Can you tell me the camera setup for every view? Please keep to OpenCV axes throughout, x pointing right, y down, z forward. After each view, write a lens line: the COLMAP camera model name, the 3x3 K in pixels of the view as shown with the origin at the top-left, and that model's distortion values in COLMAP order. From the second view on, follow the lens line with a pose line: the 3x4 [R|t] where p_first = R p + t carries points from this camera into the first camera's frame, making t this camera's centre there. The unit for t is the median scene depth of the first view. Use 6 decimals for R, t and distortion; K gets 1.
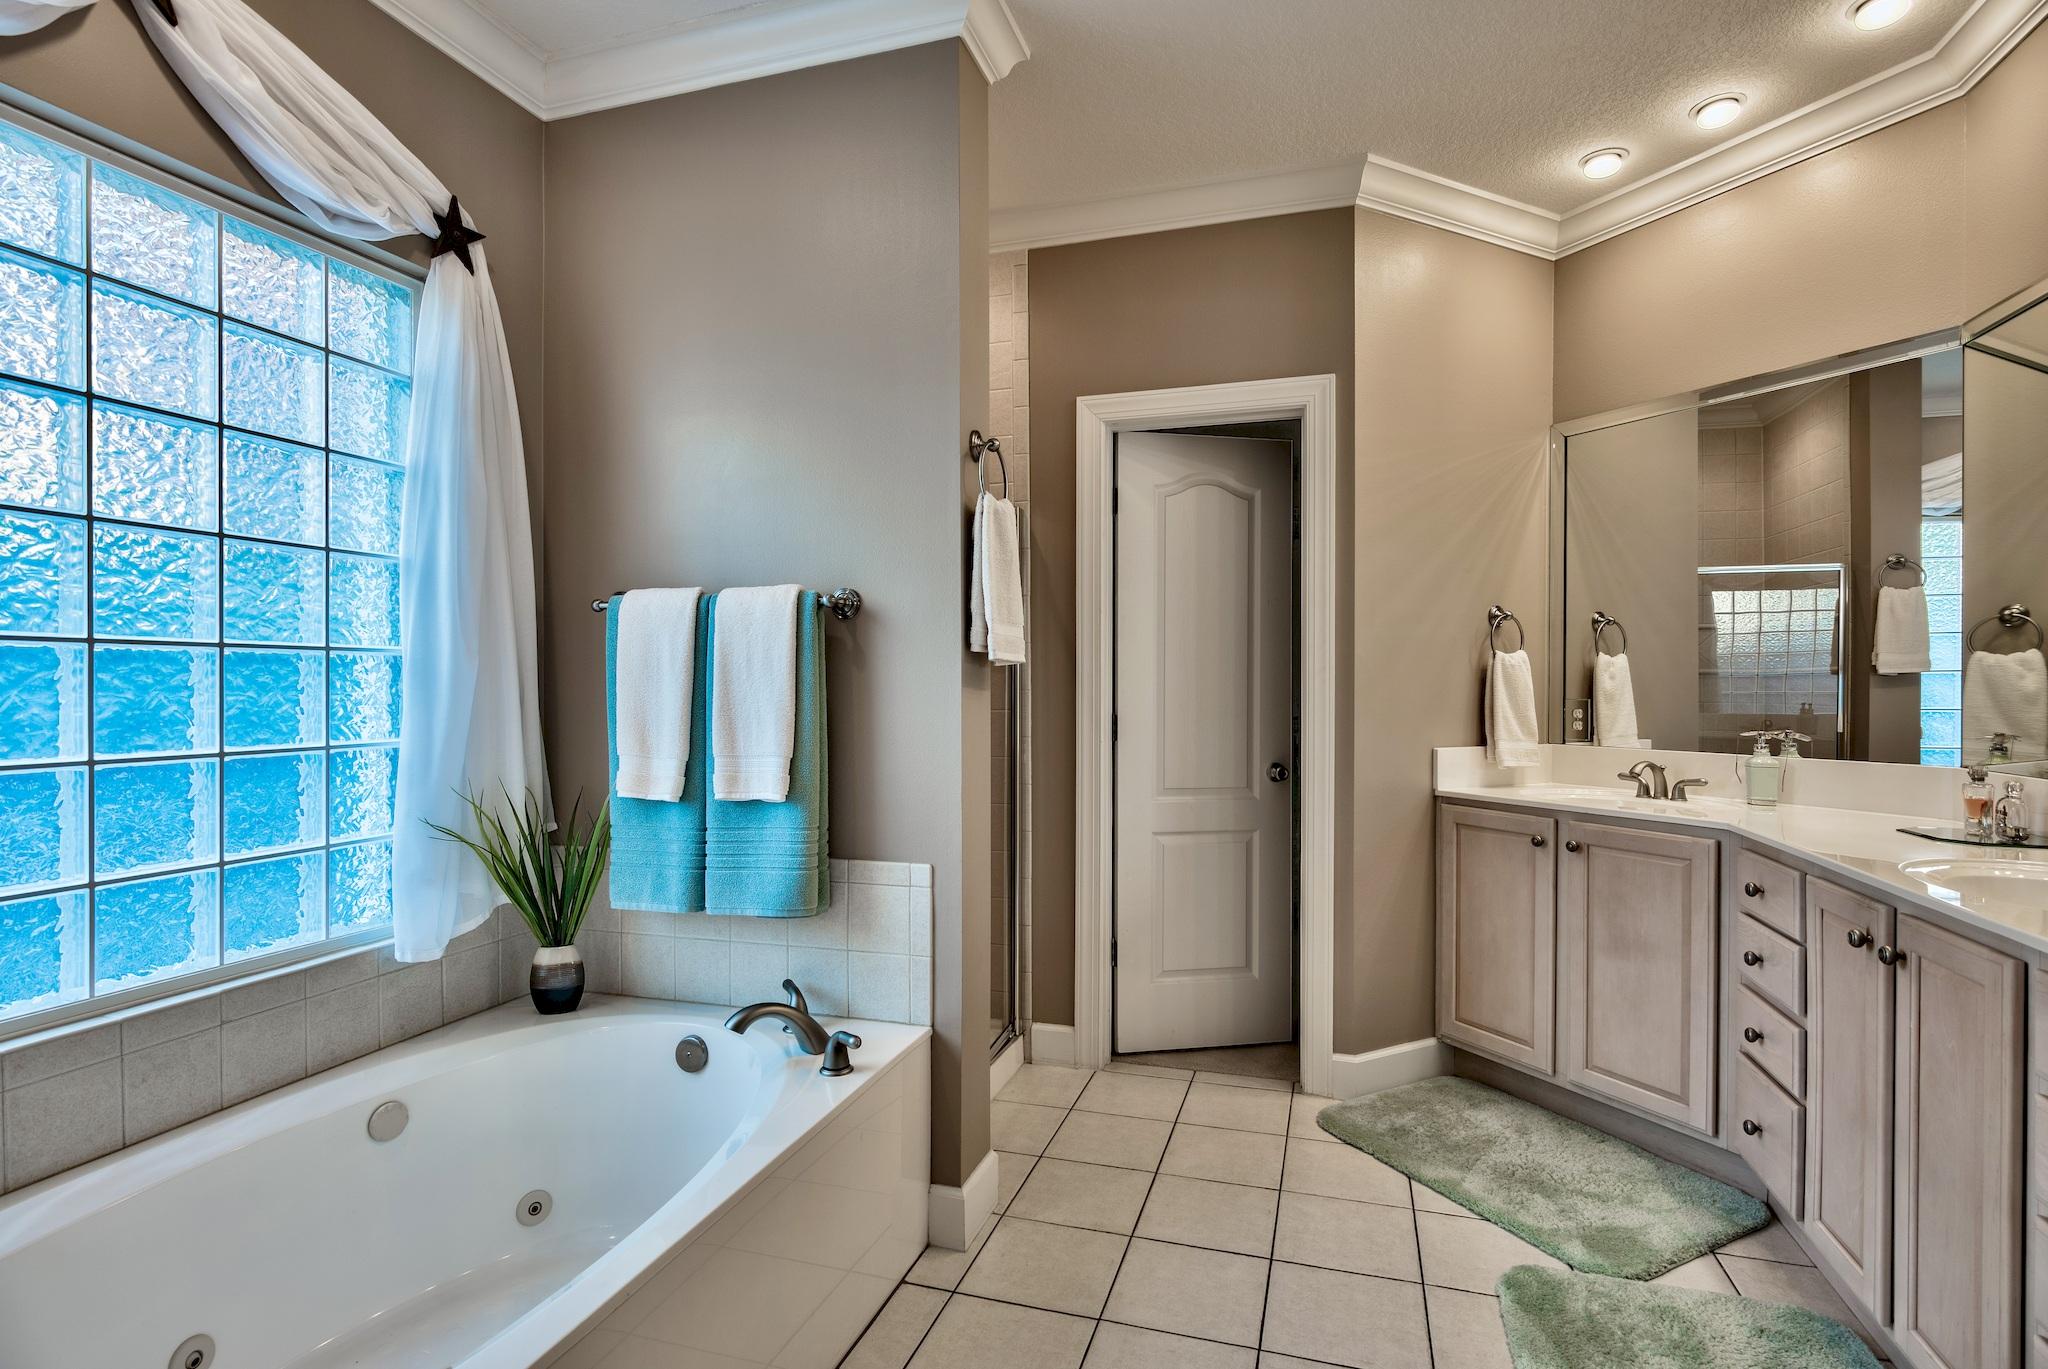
lens RADIAL K [[1018.6, 0, 1019.4], [0, 1018.6, 684.1], [0, 0, 1]] dist [-0.000737, -0.001096]
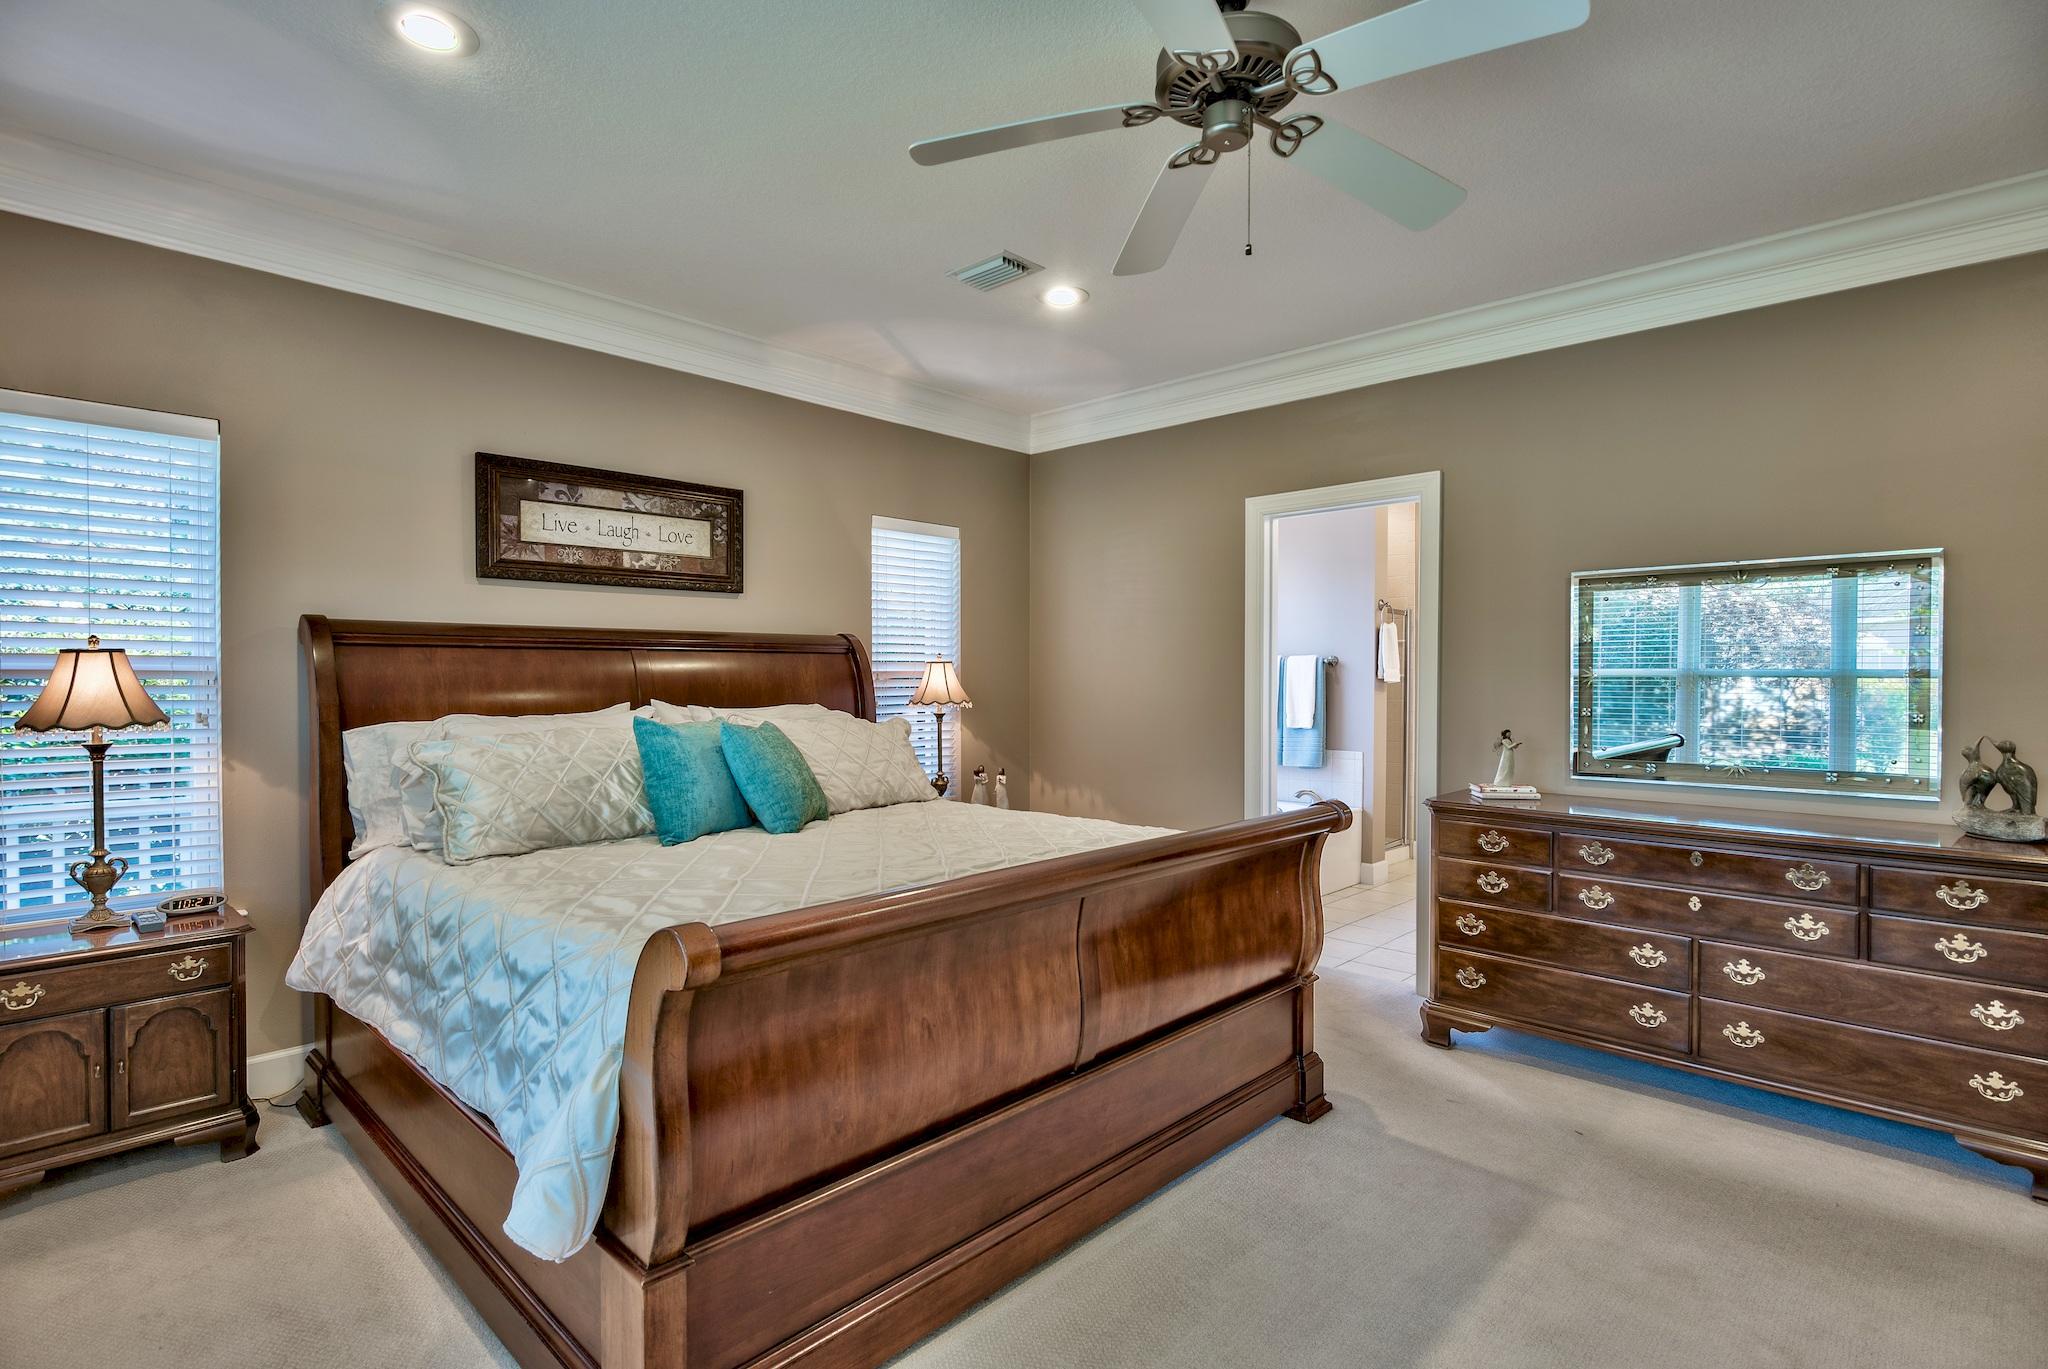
lens RADIAL K [[1018.6, 0, 1015.2], [0, 1018.6, 682.3], [0, 0, 1]] dist [-0.000737, -0.001096]
pose [[0.893345, 0.013523, -0.449168, 0.325776], [-0.010944, 0.999905, 0.008339, -0.033687], [0.449239, -0.002534, 0.893408, -2.002821]]
